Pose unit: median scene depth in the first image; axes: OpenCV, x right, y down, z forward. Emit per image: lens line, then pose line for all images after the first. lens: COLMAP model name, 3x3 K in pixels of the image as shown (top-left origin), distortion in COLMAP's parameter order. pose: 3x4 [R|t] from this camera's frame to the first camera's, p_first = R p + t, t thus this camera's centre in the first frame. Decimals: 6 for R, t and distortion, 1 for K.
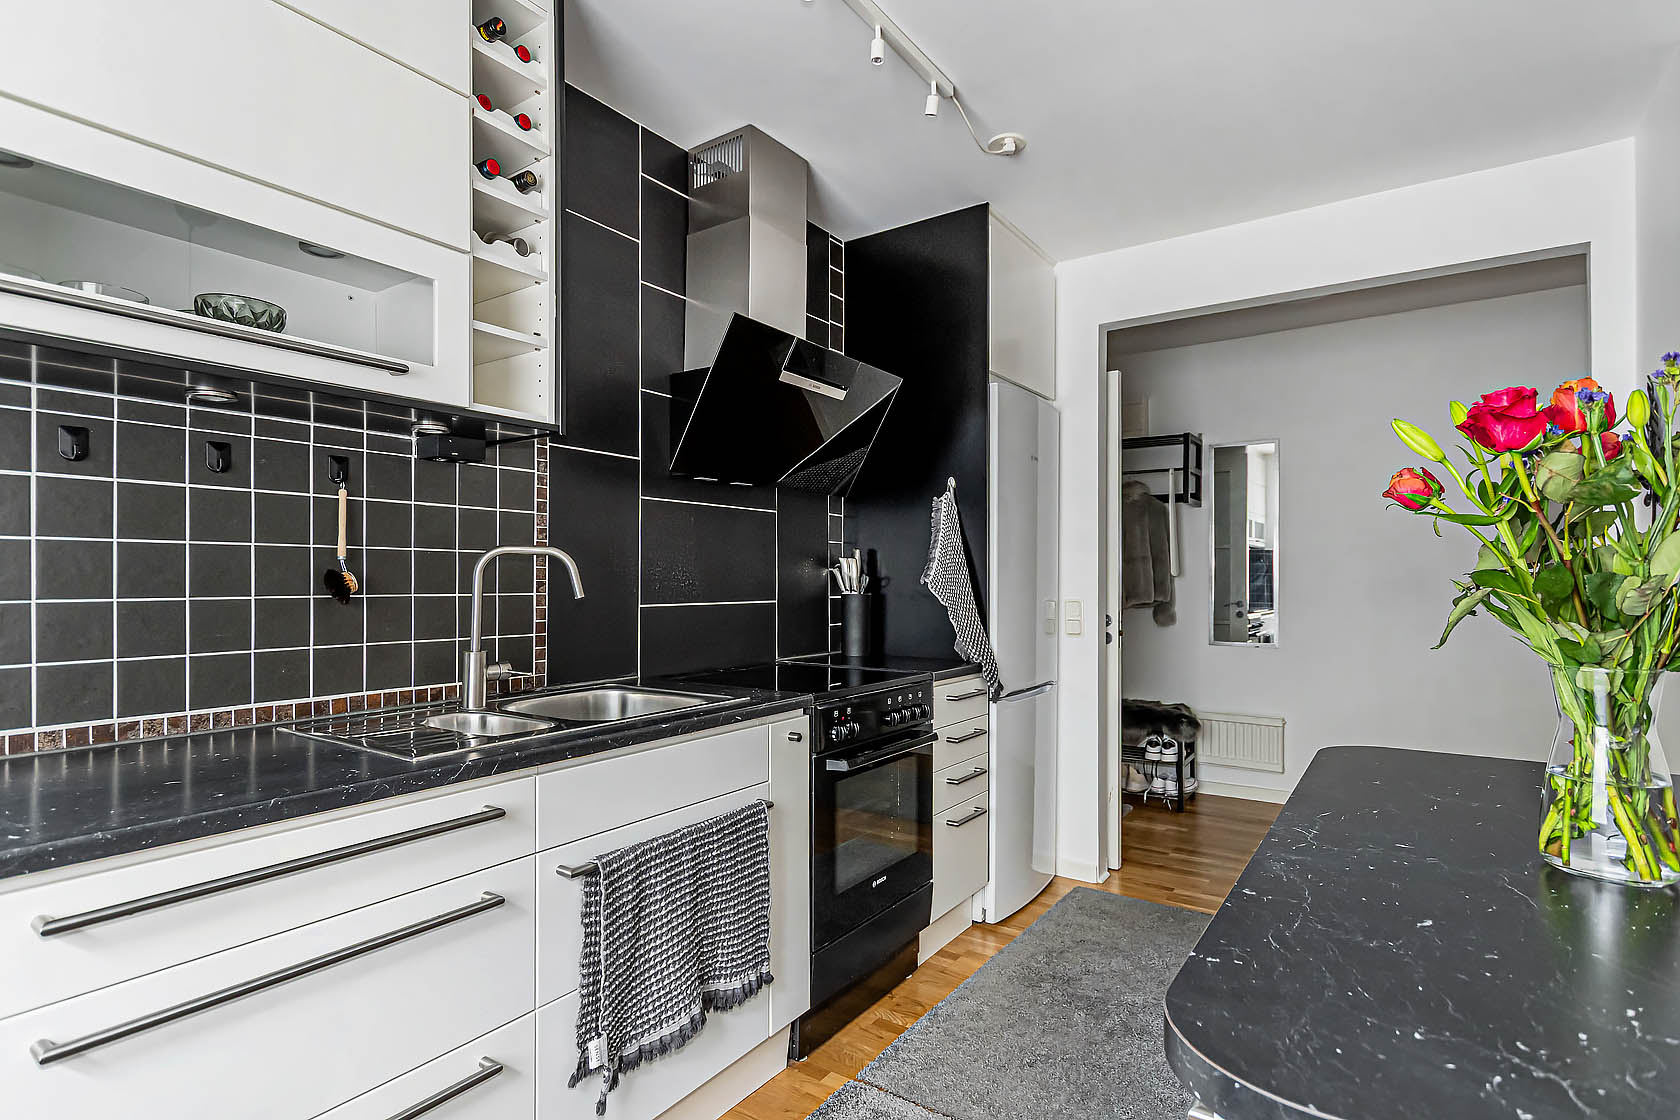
lens RADIAL K [[827.7, 0, 838.9], [0, 827.7, 561.4], [0, 0, 1]] dist [0.000165, -0.000079]
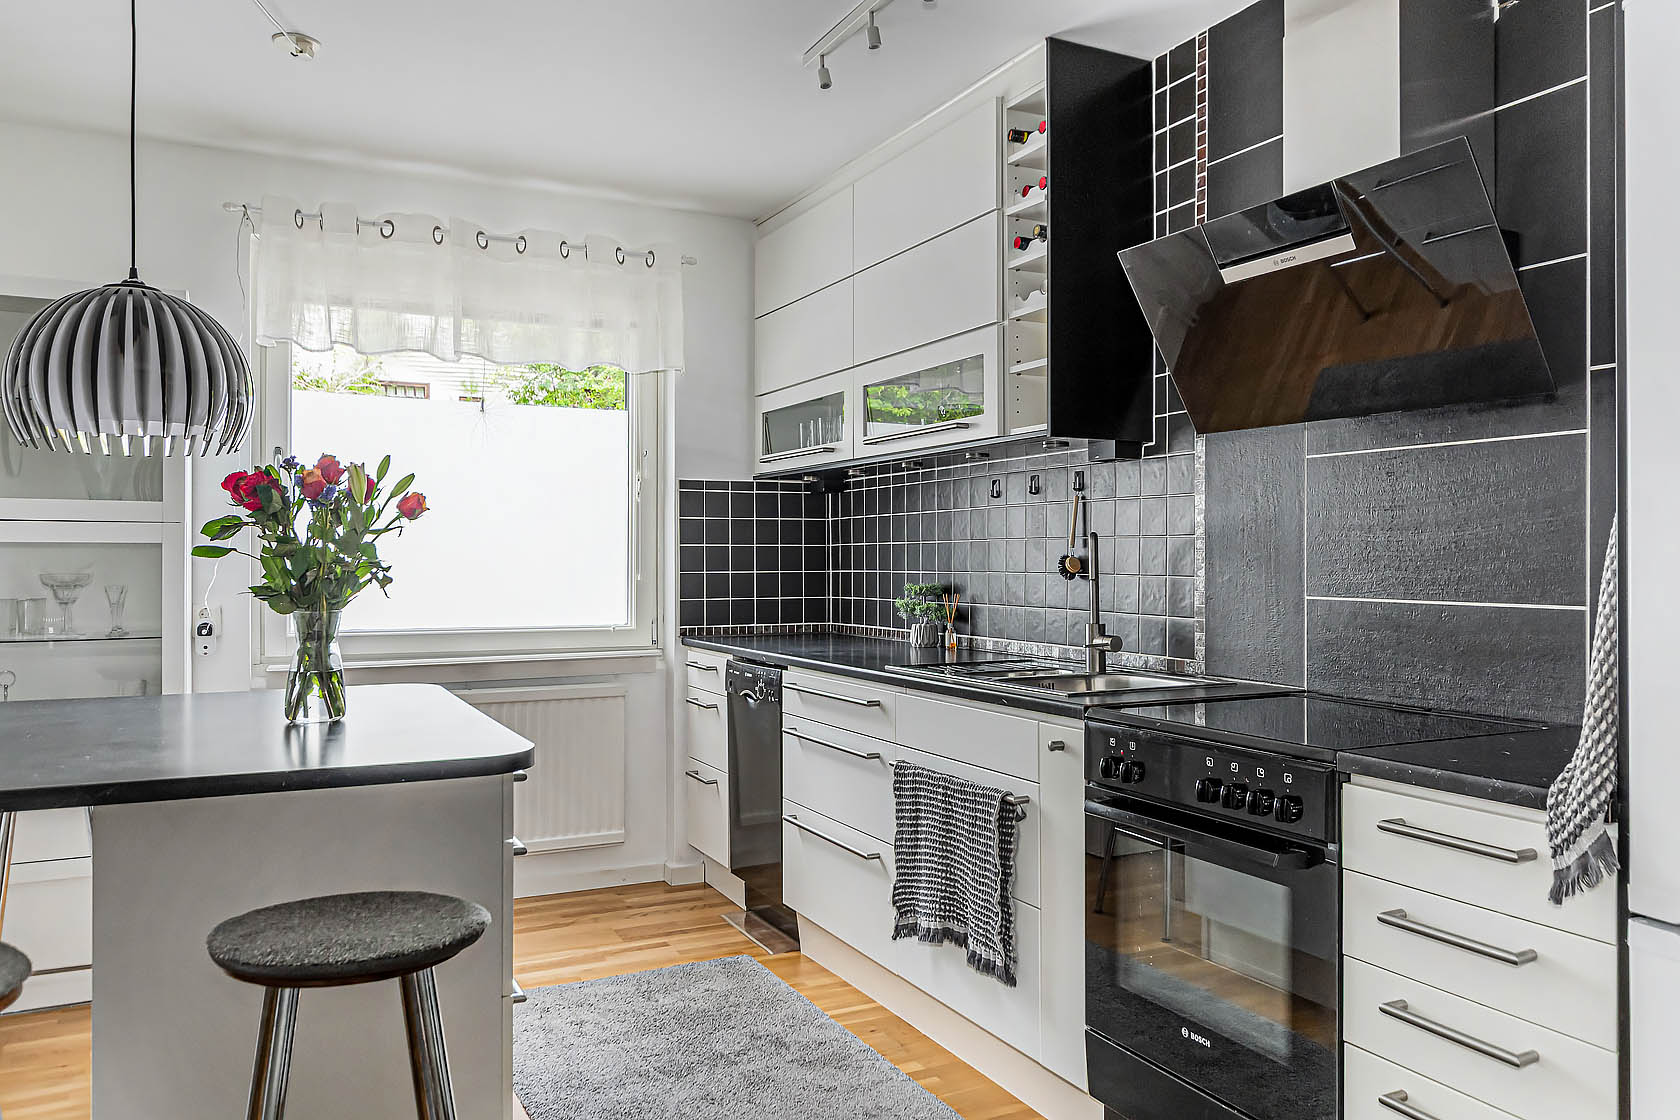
lens RADIAL K [[1210.8, 0, 839.7], [0, 1210.8, 565.0], [0, 0, 1]] dist [-0.007009, 0.000572]
pose [[-0.472329, -0.004519, -0.881411, 1.419556], [0.008667, 0.999915, -0.009771, 0.040131], [0.881380, -0.012254, -0.472249, 1.701576]]
